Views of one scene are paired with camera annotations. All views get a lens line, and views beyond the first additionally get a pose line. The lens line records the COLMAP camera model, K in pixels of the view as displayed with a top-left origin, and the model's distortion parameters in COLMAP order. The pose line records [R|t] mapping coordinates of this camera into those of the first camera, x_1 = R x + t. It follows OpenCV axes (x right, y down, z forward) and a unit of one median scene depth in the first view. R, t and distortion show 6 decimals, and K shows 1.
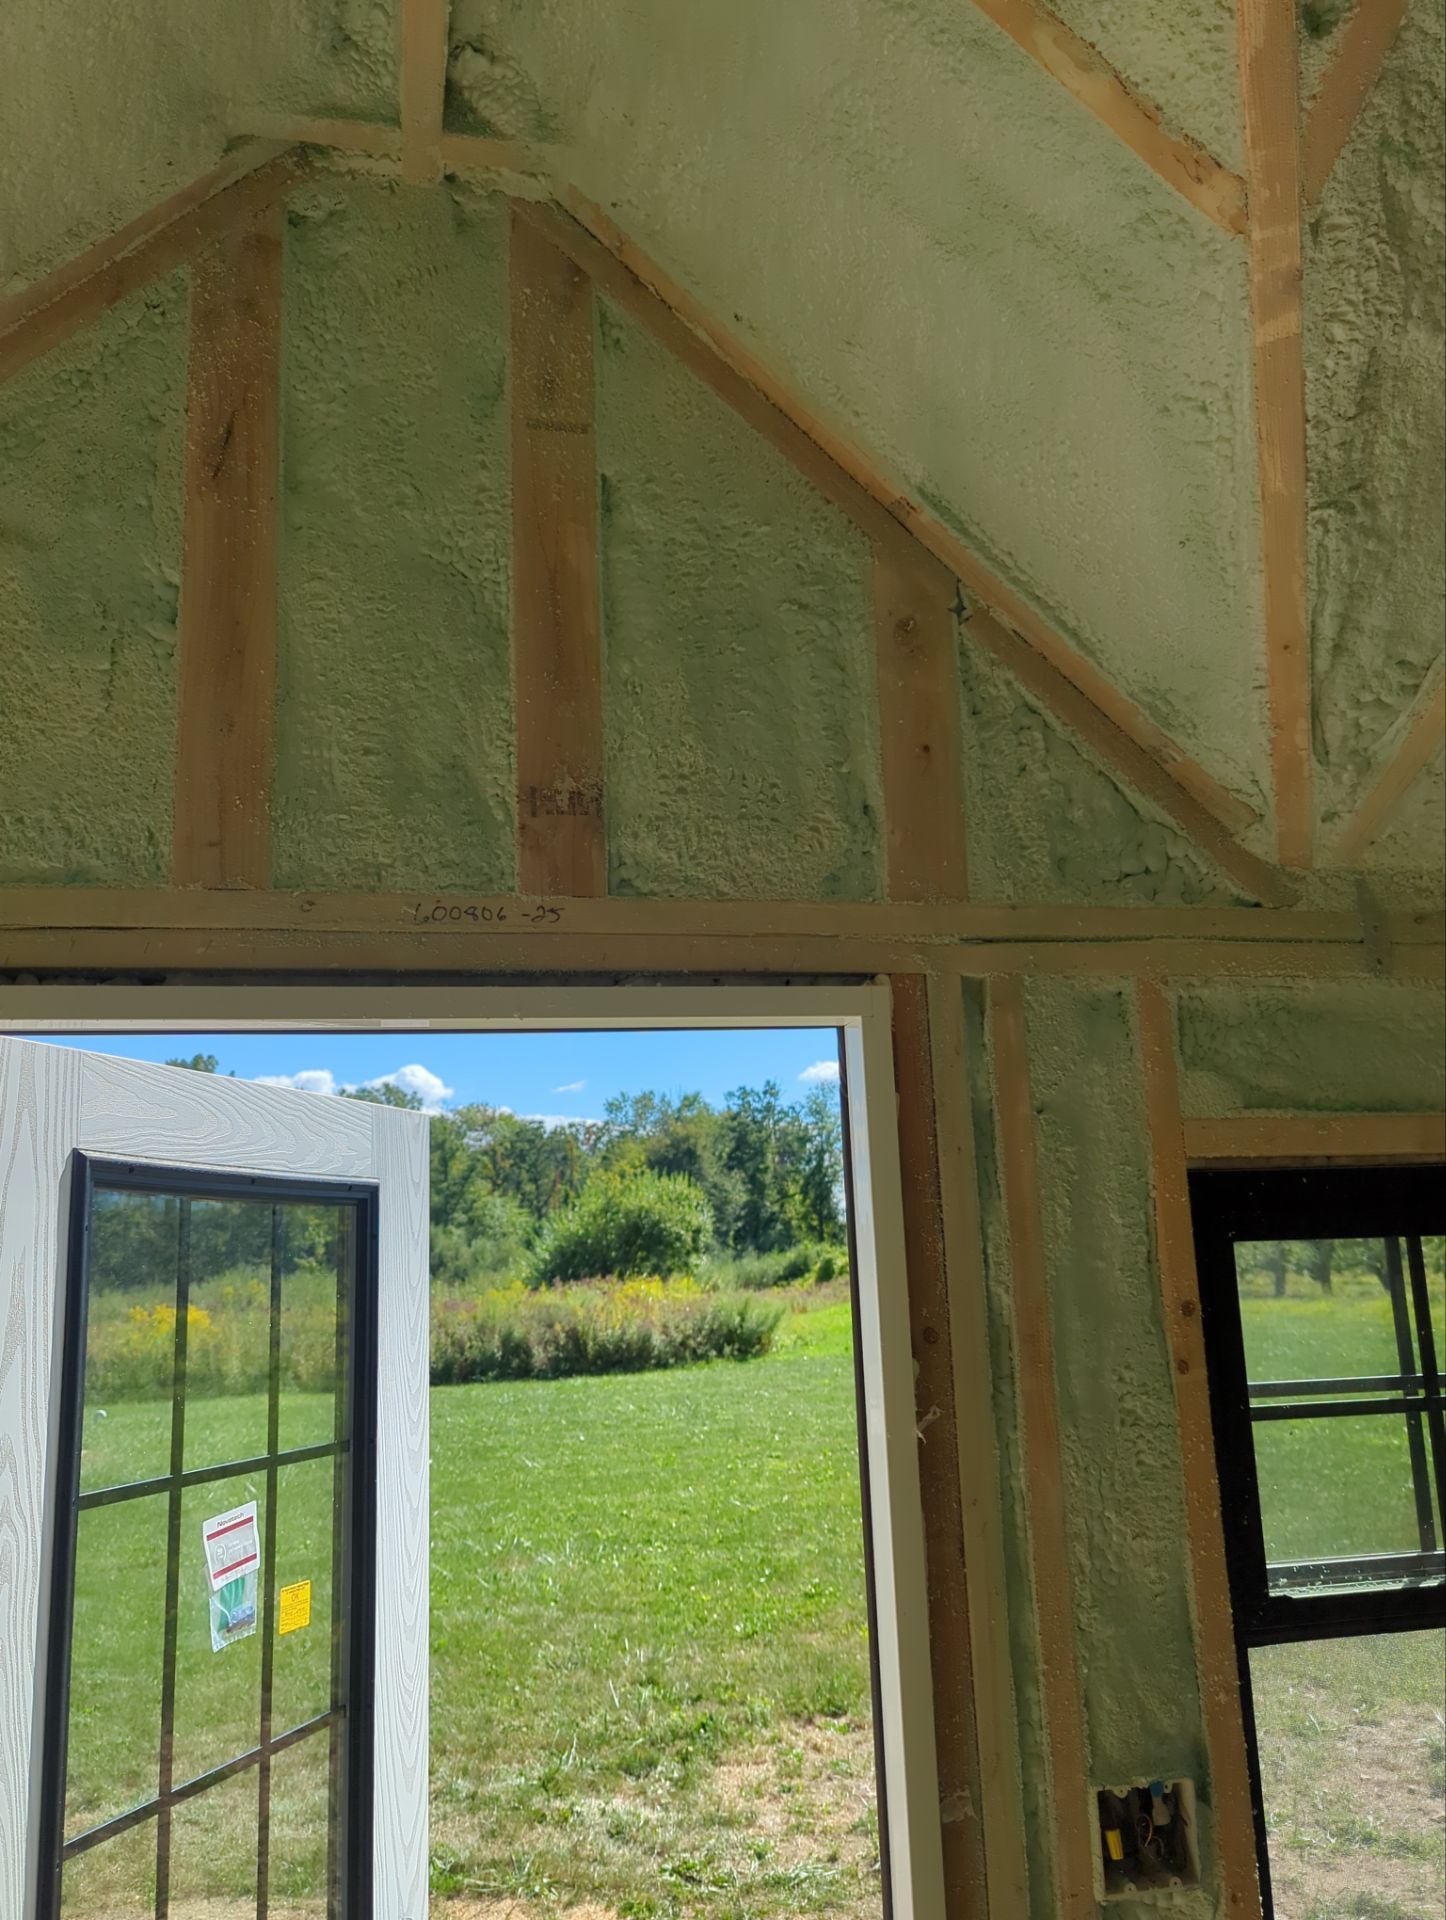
lens RADIAL K [[1538.4, 0, 723.0], [0, 1538.4, 960.0], [0, 0, 1]] dist [0.016663, -0.003070]
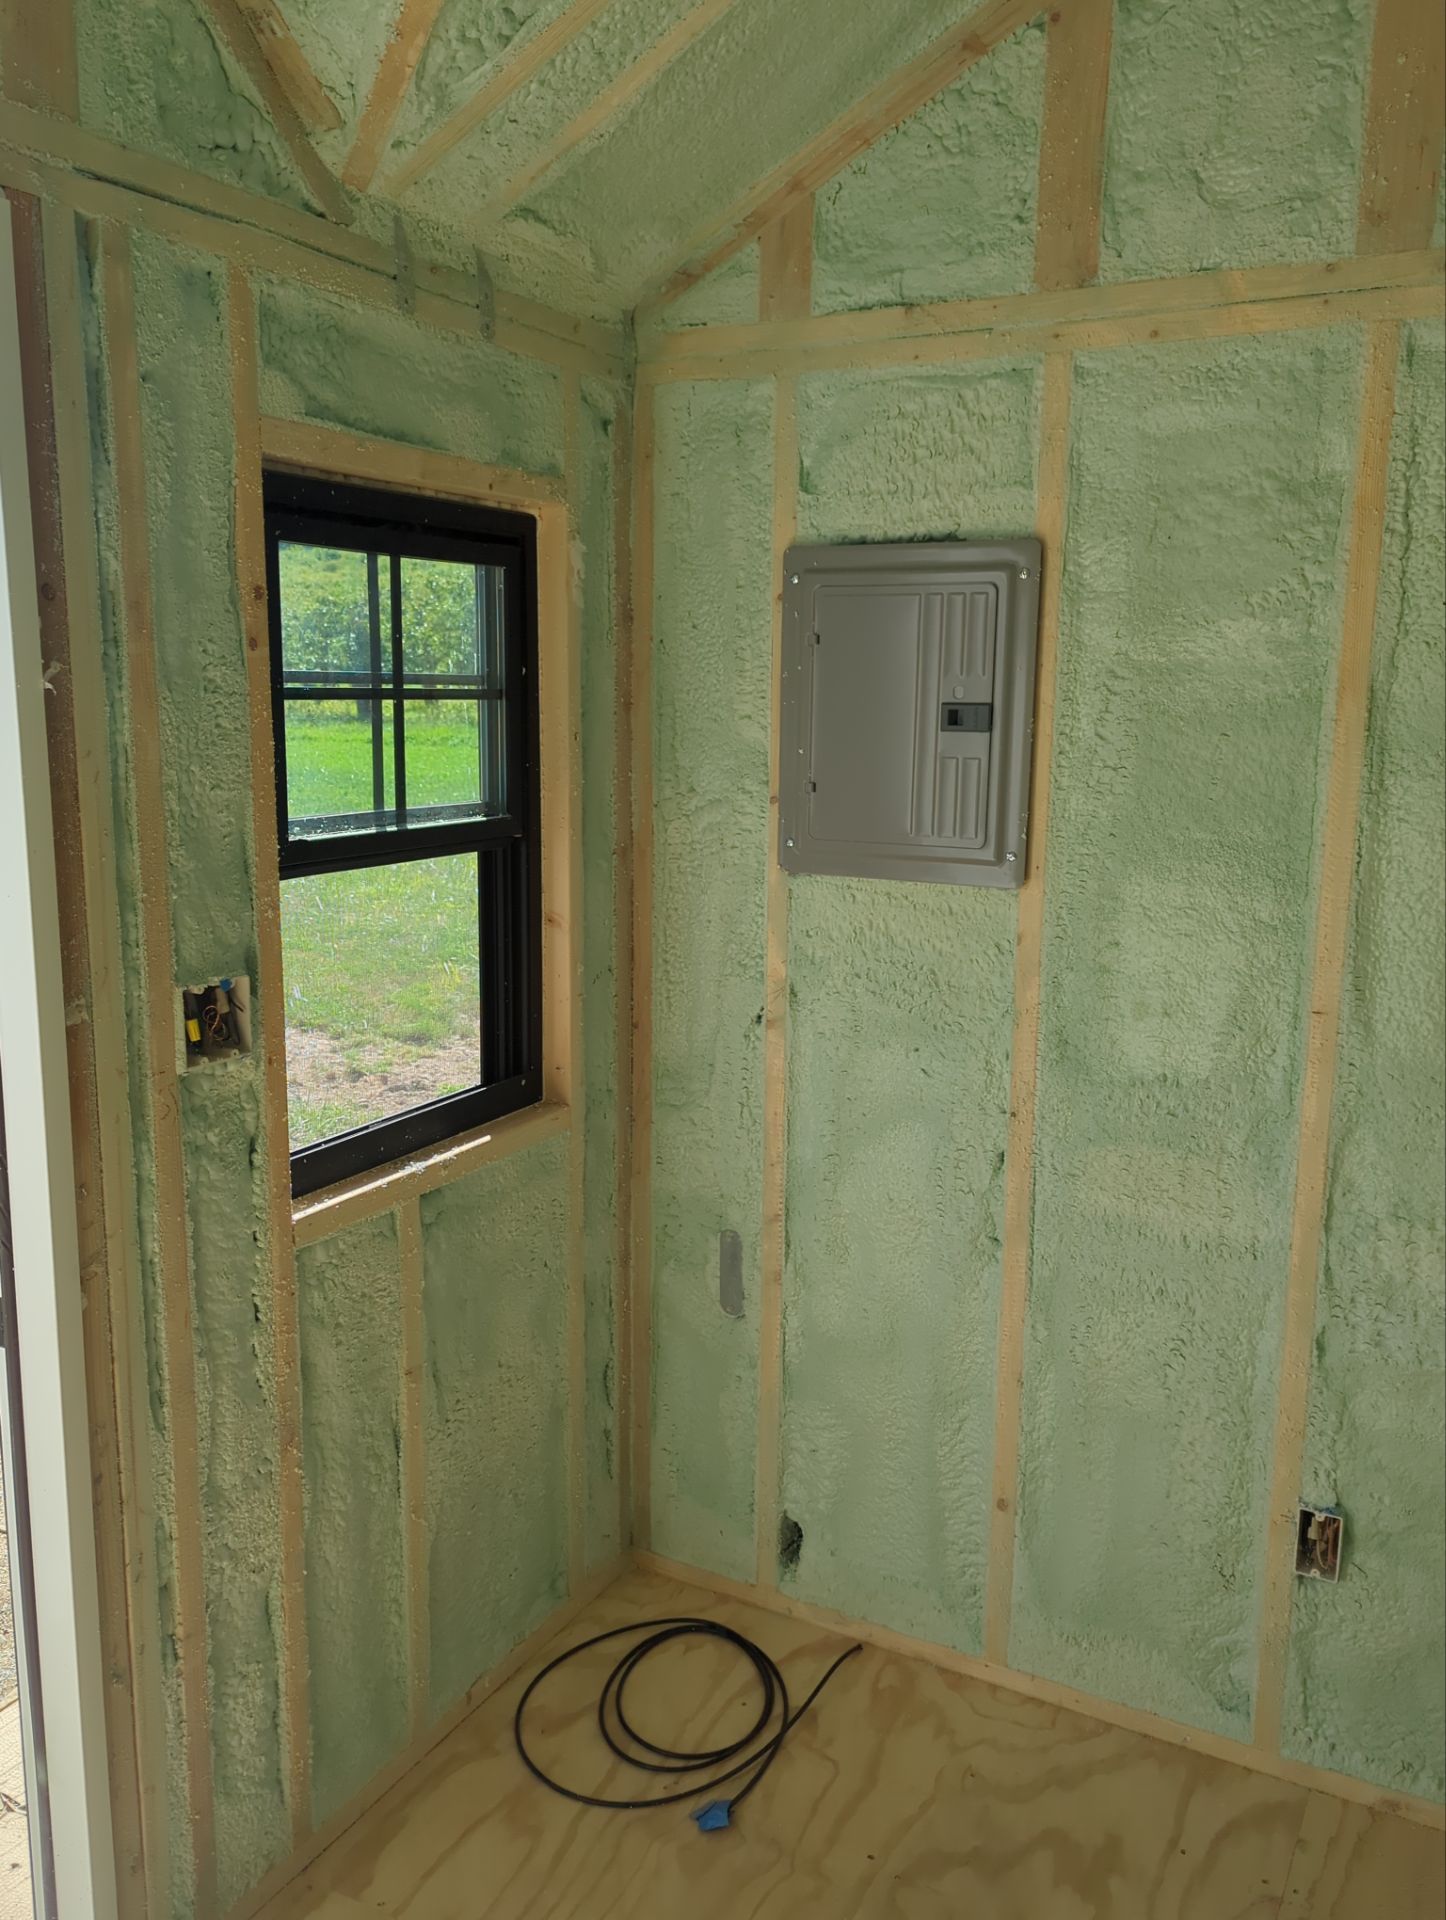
lens RADIAL K [[1557.5, 0, 731.5], [0, 1557.5, 962.0], [0, 0, 1]] dist [0.065308, -0.065560]
pose [[0.655507, -0.090860, 0.749703, -0.346529], [-0.189484, 0.941191, 0.279743, 0.095950], [-0.731031, -0.325430, 0.599741, -0.011755]]
